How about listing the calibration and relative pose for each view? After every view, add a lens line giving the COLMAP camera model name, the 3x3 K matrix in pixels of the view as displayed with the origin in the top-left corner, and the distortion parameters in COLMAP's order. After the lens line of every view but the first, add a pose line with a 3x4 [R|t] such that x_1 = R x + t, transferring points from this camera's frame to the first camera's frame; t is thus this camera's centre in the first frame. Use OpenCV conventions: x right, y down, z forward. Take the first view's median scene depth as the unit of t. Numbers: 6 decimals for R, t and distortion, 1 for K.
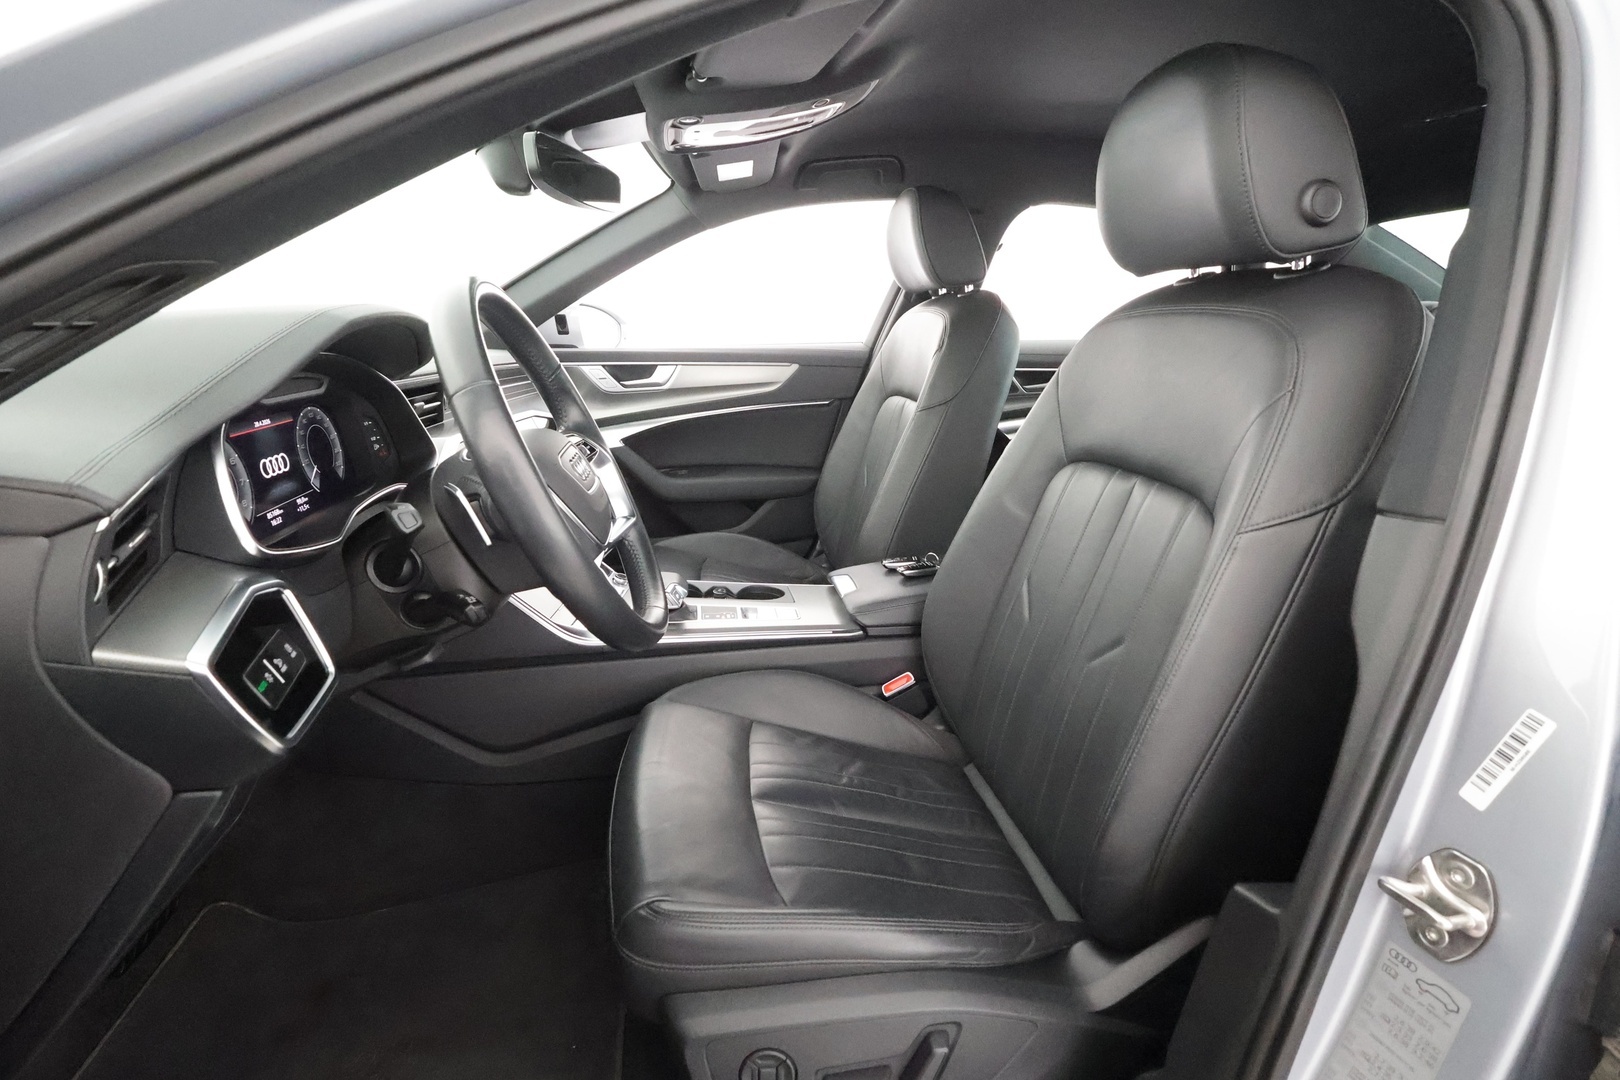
lens RADIAL K [[760.5, 0, 810.0], [0, 760.5, 540.0], [0, 0, 1]] dist [-0.000766, 0.000770]
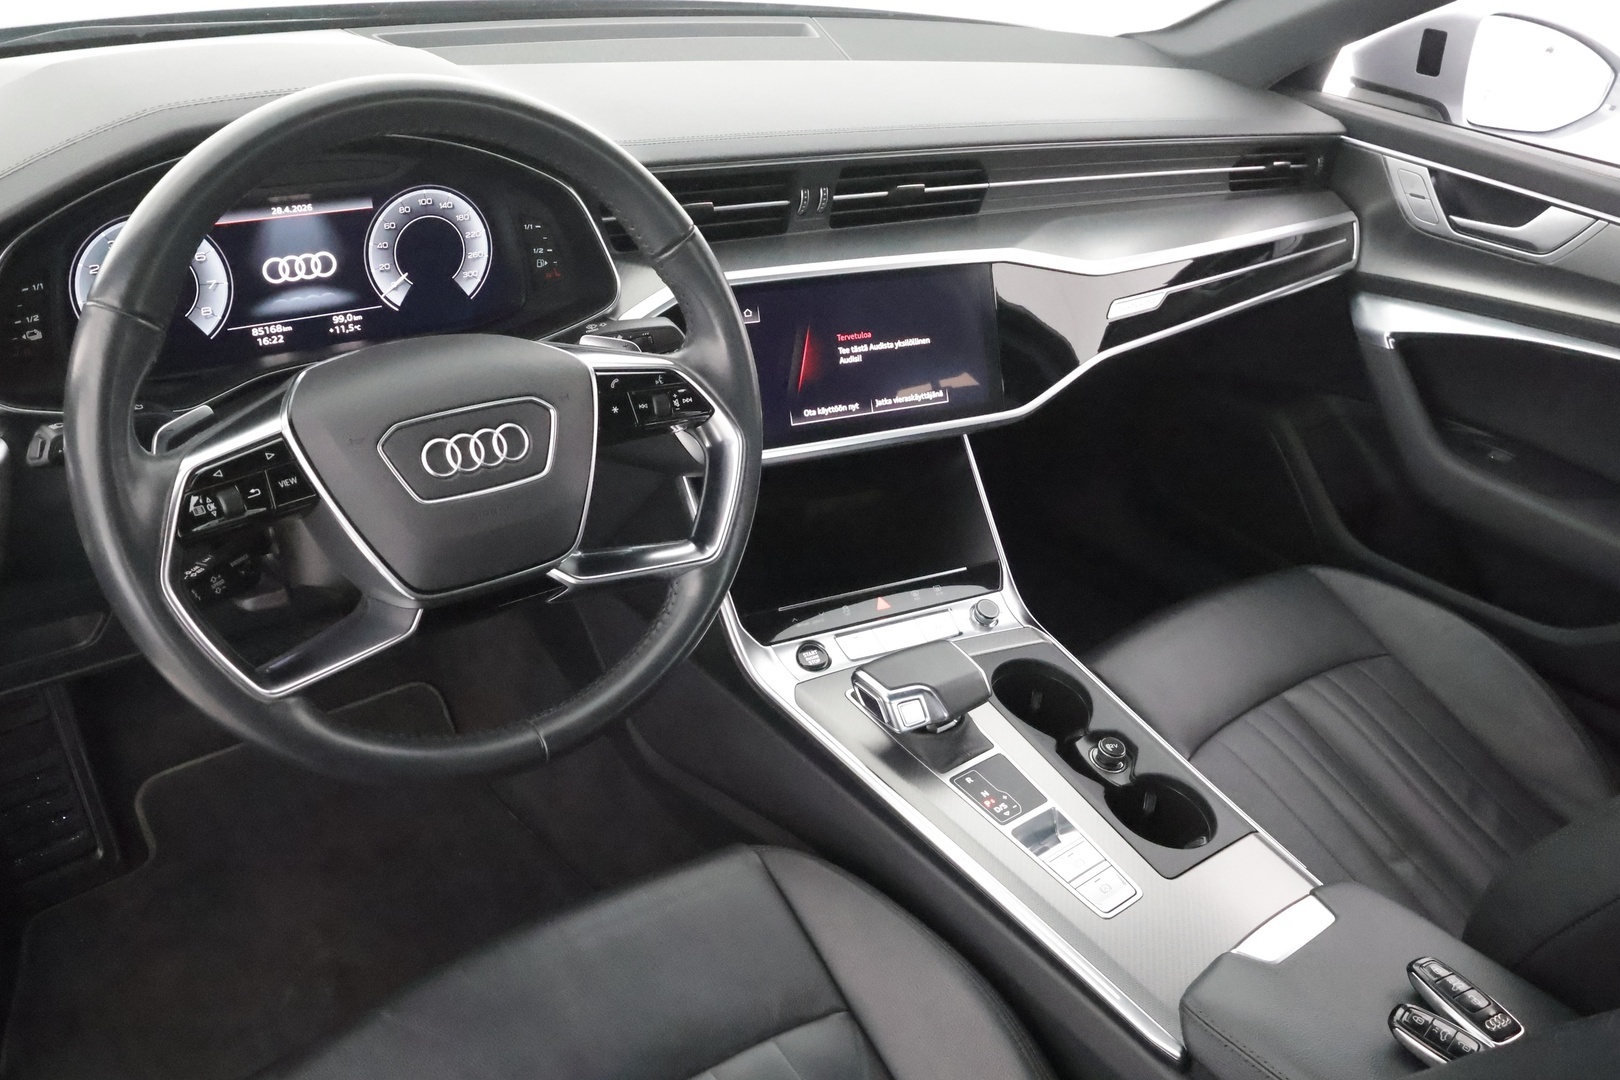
lens RADIAL K [[1284.8, 0, 810.0], [0, 1284.8, 540.0], [0, 0, 1]] dist [-0.003358, -0.001882]
pose [[0.470414, 0.506478, -0.722627, 0.469317], [-0.346593, 0.859129, 0.376525, -0.427165], [0.811532, 0.073335, 0.579688, 0.584636]]
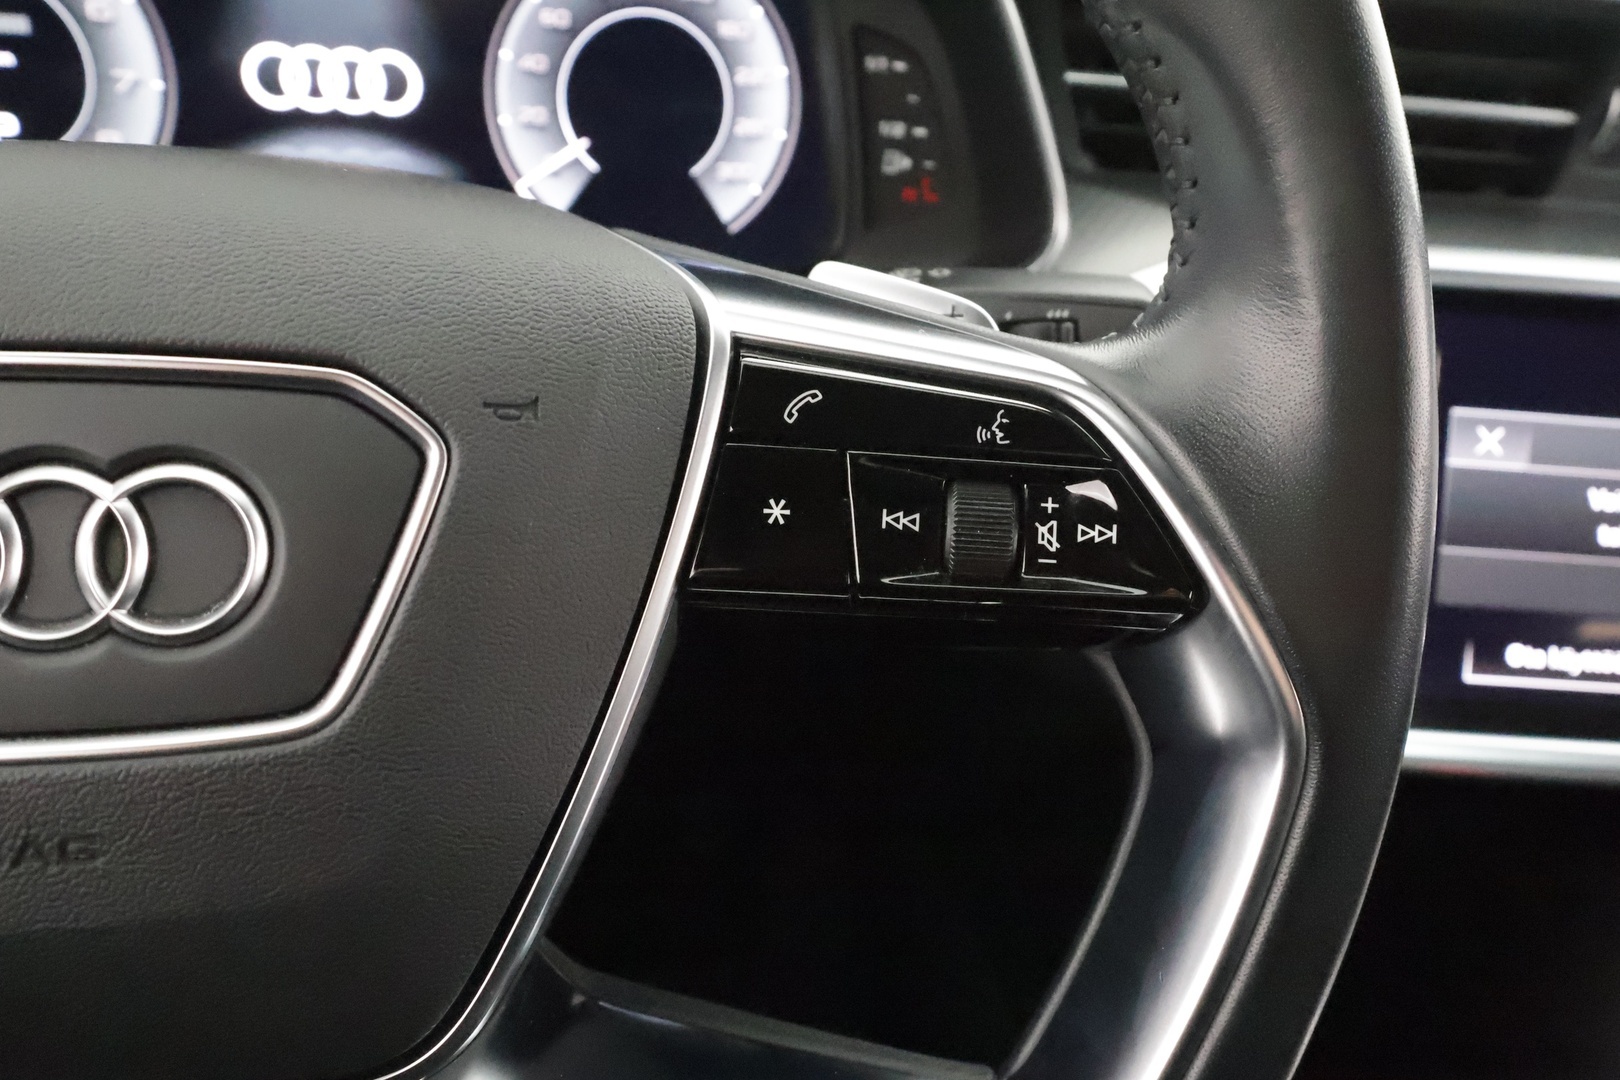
lens RADIAL K [[1284.8, 0, 810.0], [0, 1284.8, 540.0], [0, 0, 1]] dist [-0.003358, -0.001882]
pose [[0.004949, 0.472550, -0.881290, -0.109830], [-0.359537, 0.823208, 0.439387, -0.208202], [0.933118, 0.314682, 0.173973, 0.965969]]
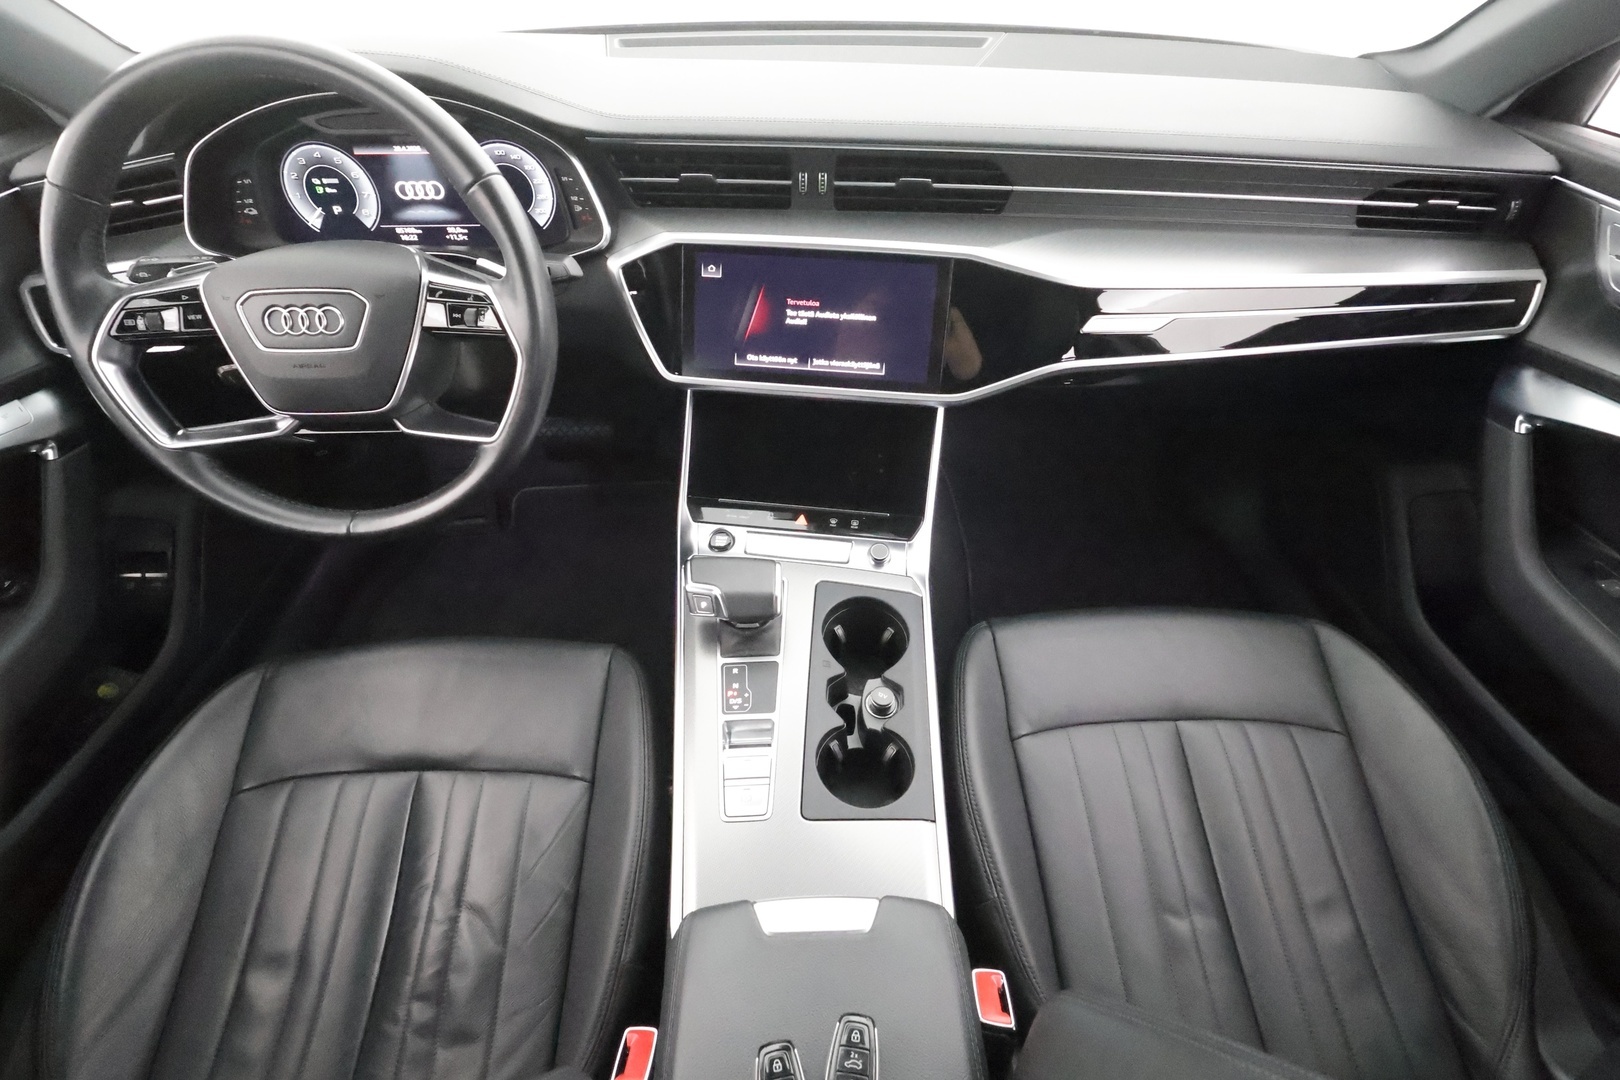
lens RADIAL K [[760.5, 0, 810.0], [0, 760.5, 540.0], [0, 0, 1]] dist [-0.000766, 0.000770]
pose [[-0.135780, 0.674633, -0.725557, 0.326592], [-0.276946, 0.677300, 0.681590, -0.567218], [0.951244, 0.293487, 0.094873, 1.336271]]
